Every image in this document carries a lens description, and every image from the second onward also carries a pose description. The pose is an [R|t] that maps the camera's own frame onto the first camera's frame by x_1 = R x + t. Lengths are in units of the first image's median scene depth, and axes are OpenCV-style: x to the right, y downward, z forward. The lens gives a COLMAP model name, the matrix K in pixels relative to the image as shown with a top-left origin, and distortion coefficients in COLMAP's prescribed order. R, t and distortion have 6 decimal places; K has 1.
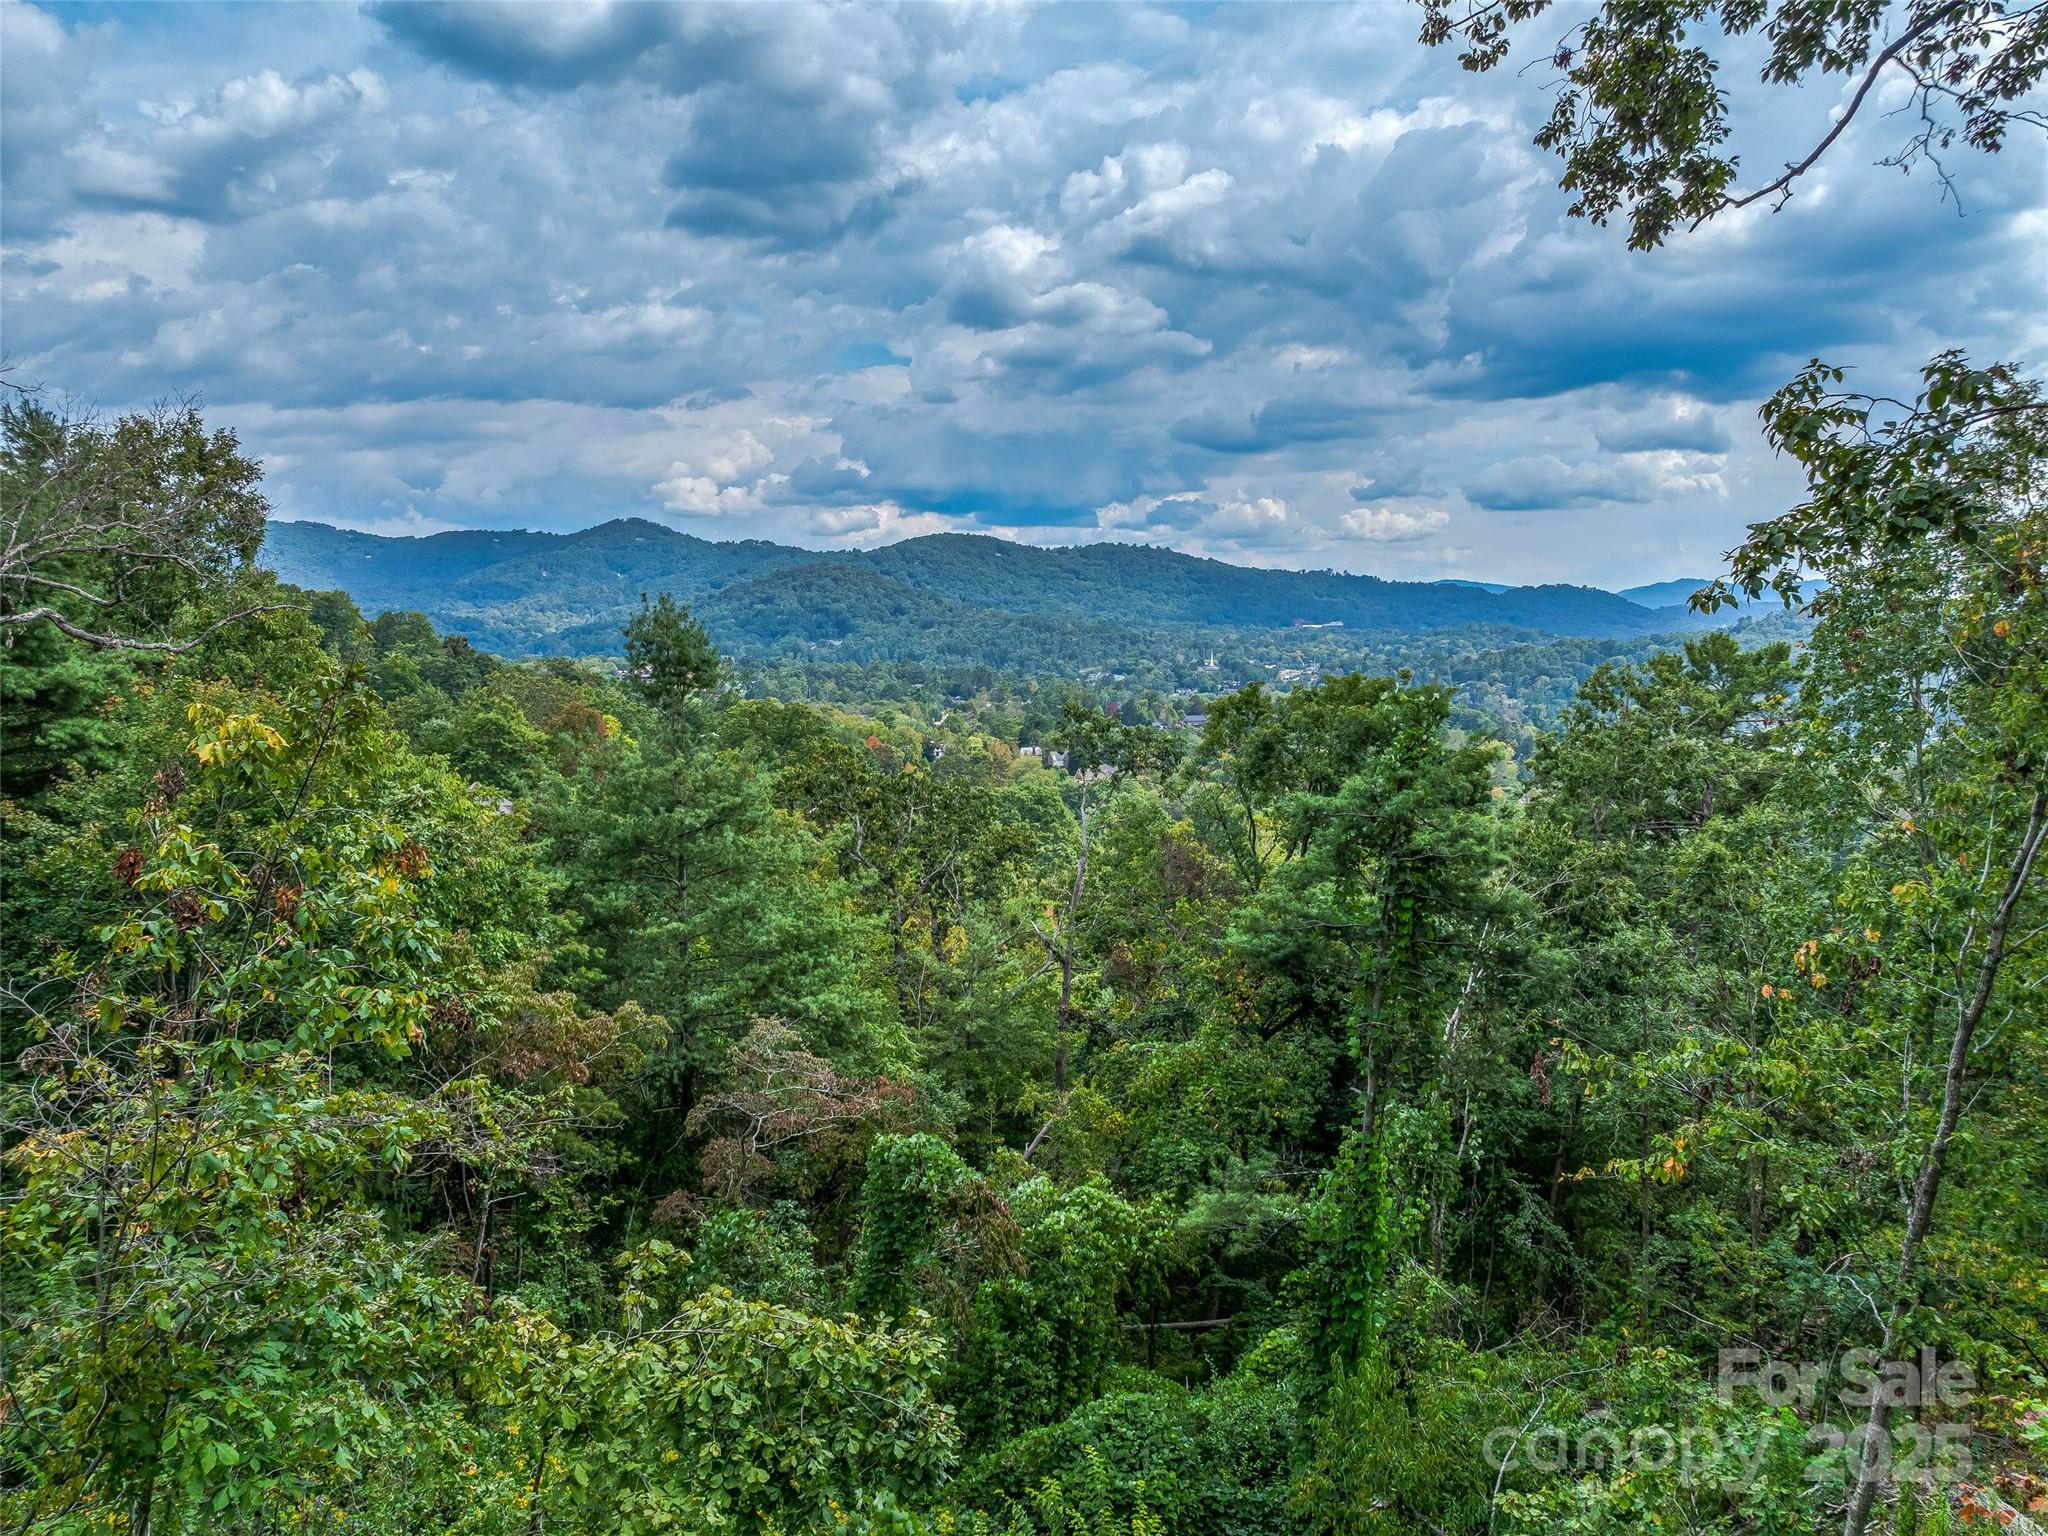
lens RADIAL K [[1465.0, 0, 1026.6], [0, 1465.0, 655.5], [0, 0, 1]] dist [-0.064122, 0.000875]
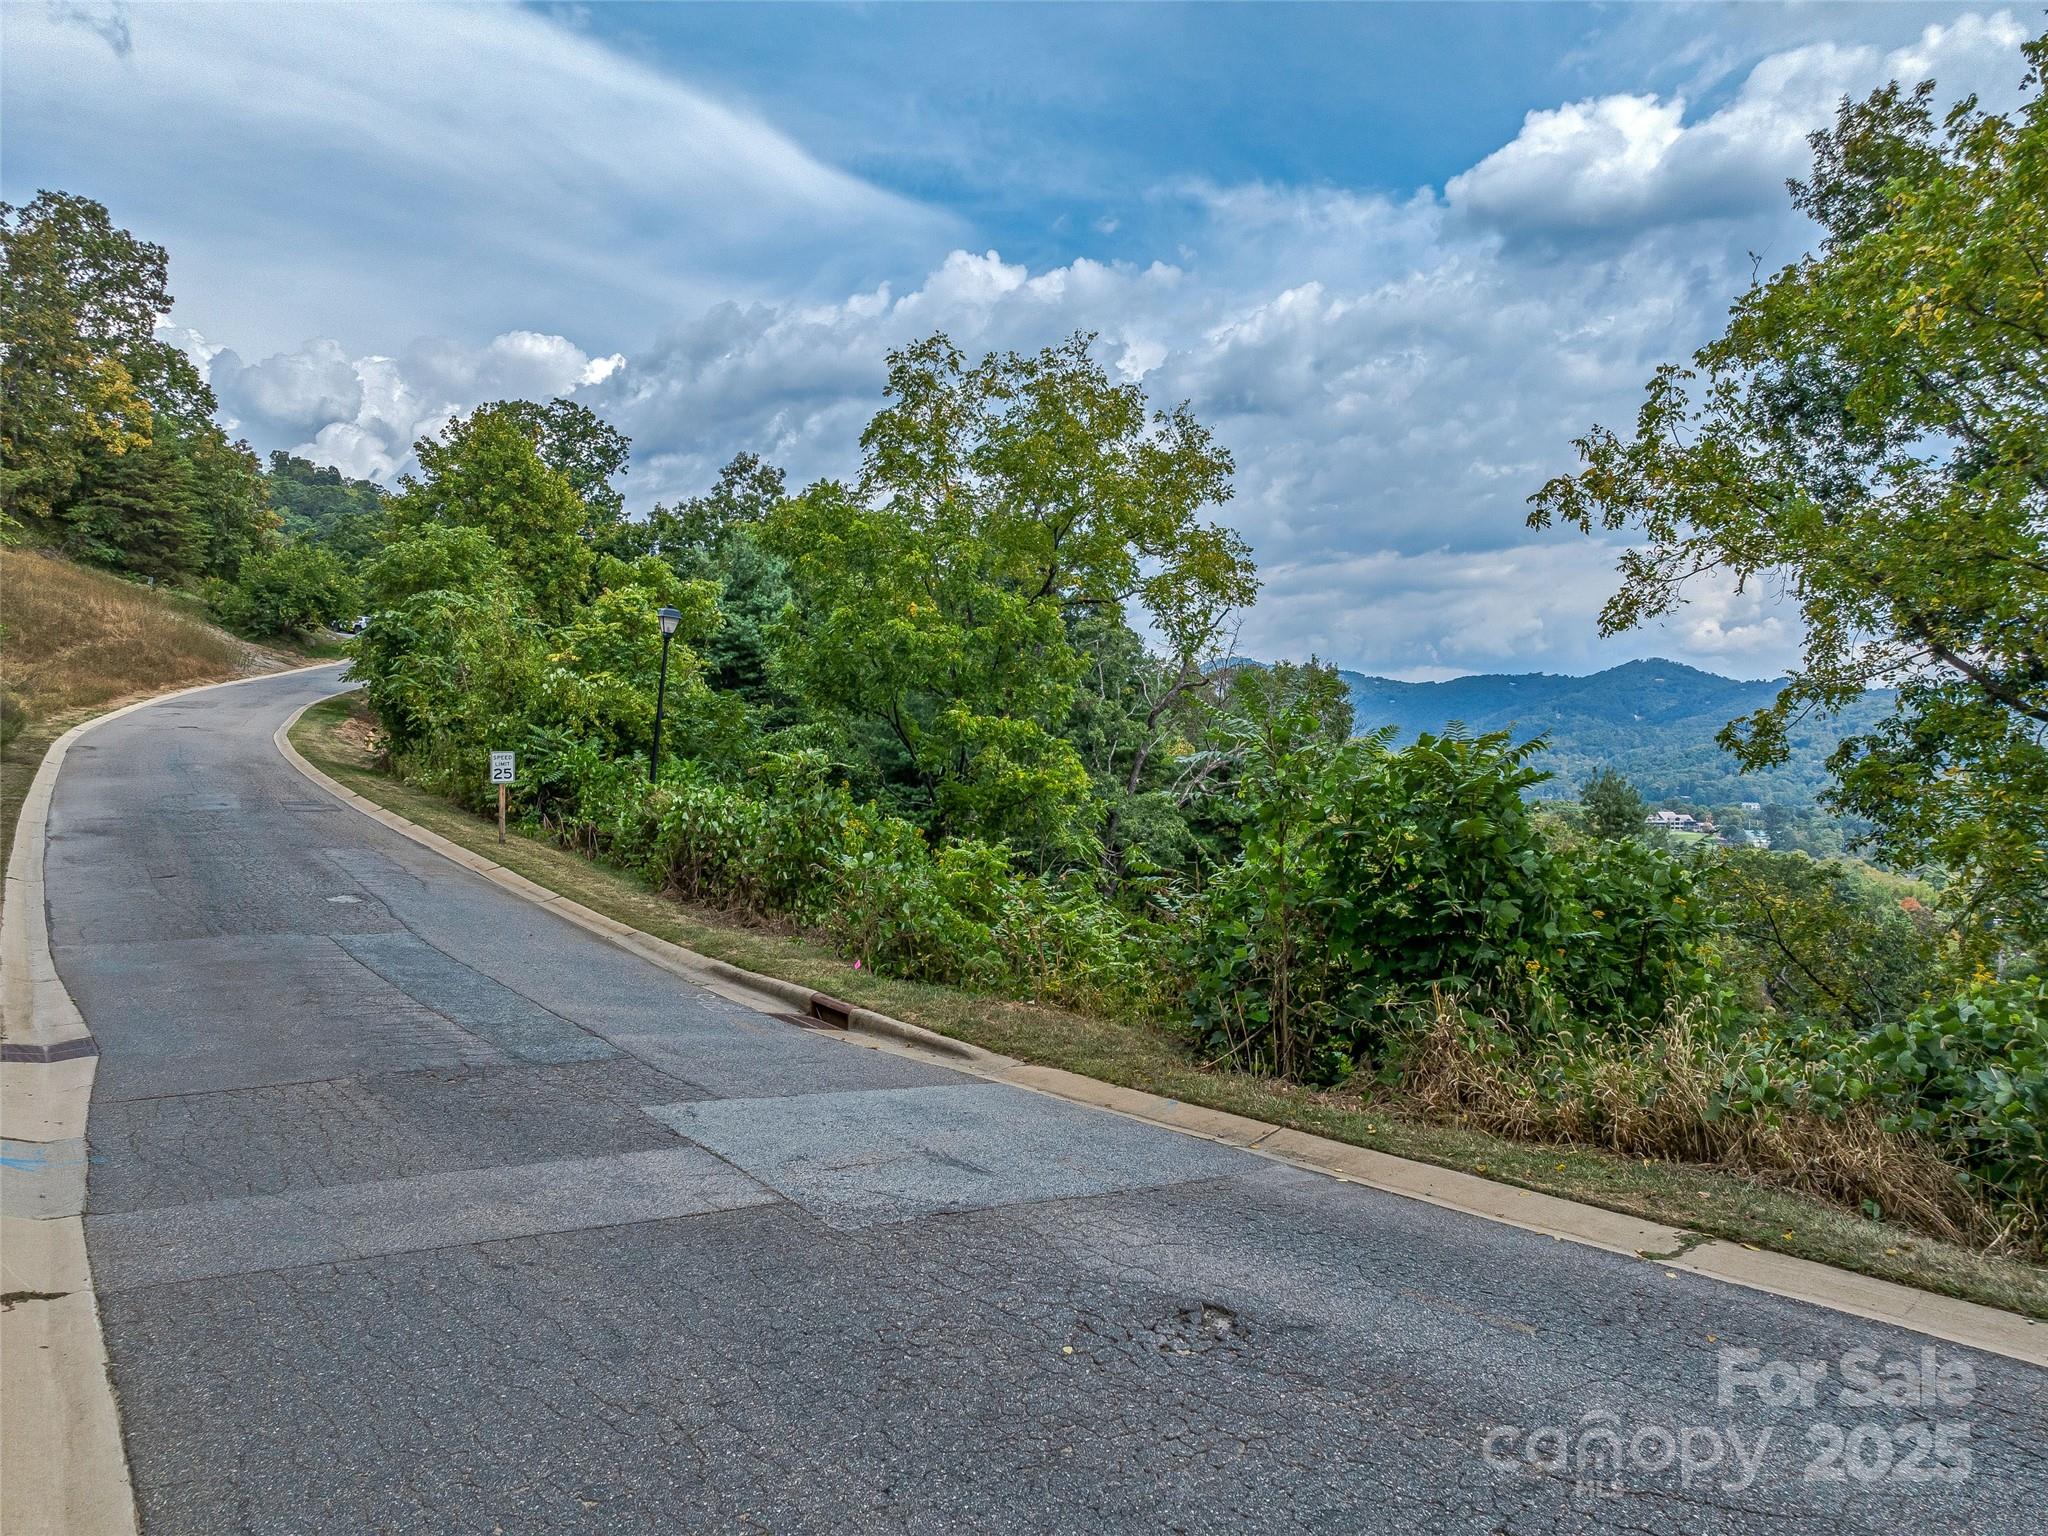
lens RADIAL K [[1469.8, 0, 1029.0], [0, 1469.8, 740.2], [0, 0, 1]] dist [-0.035100, 0.001376]
pose [[0.784693, 0.003260, -0.619876, 0.053302], [-0.026969, 0.999219, -0.028885, -0.003143], [0.619297, 0.039383, 0.784168, -0.133178]]
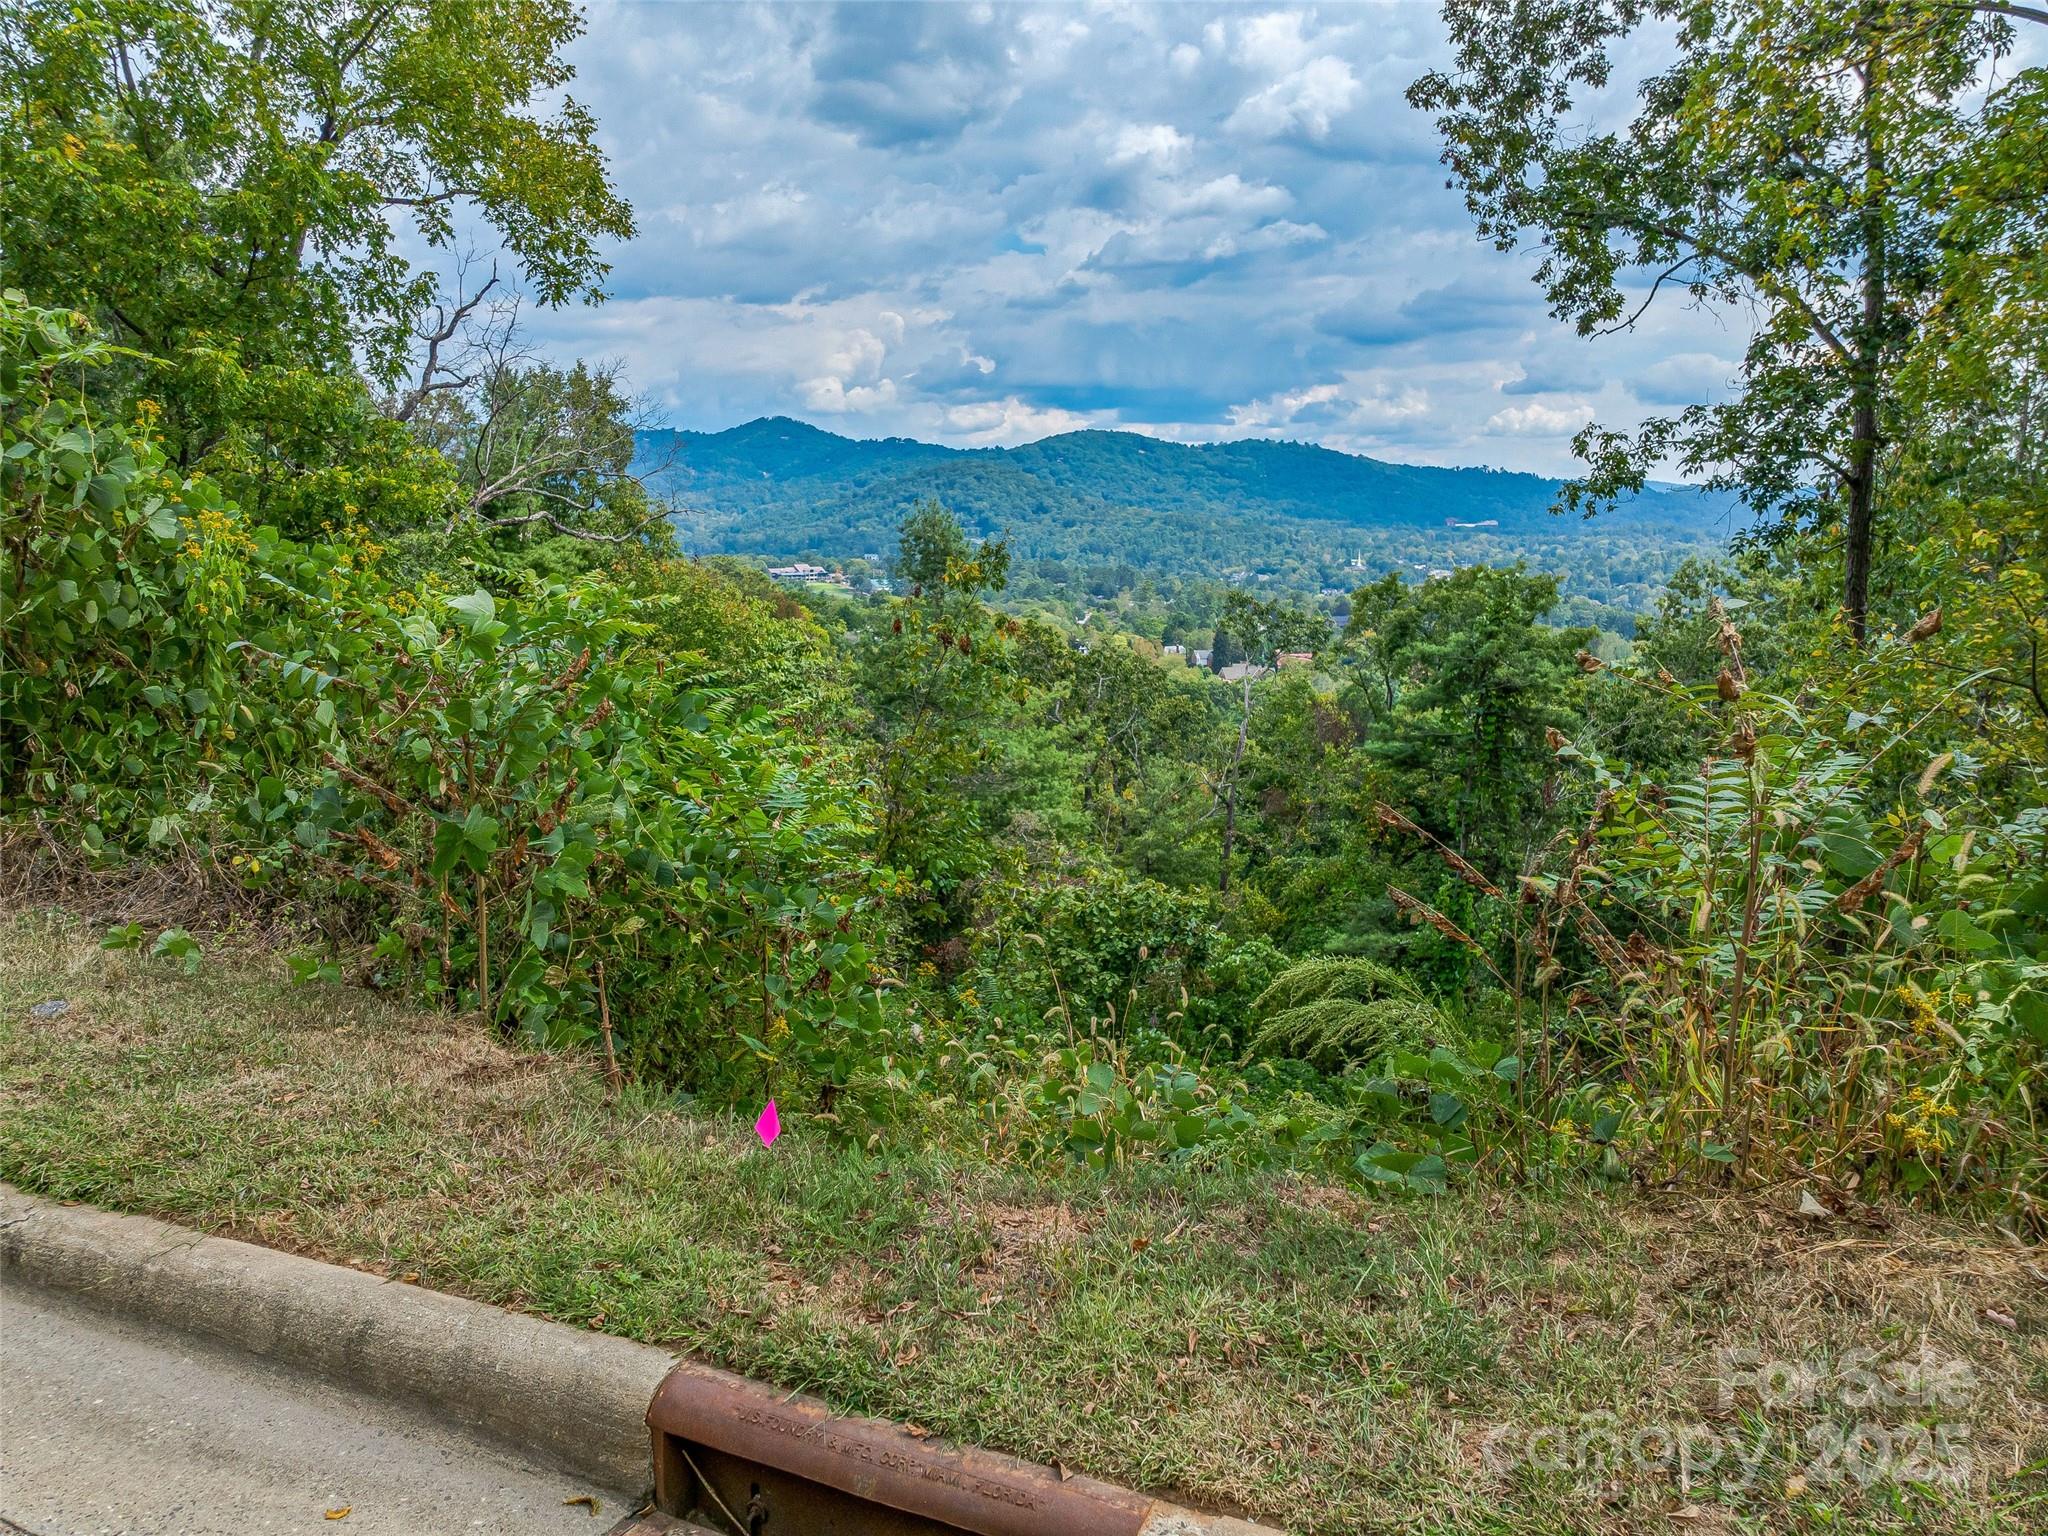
lens RADIAL K [[1469.8, 0, 1029.0], [0, 1469.8, 740.2], [0, 0, 1]] dist [-0.035100, 0.001376]
pose [[0.995590, 0.014363, -0.092705, -0.010246], [-0.002639, 0.992107, 0.125367, 0.001631], [0.093774, -0.124570, 0.987770, -0.081378]]
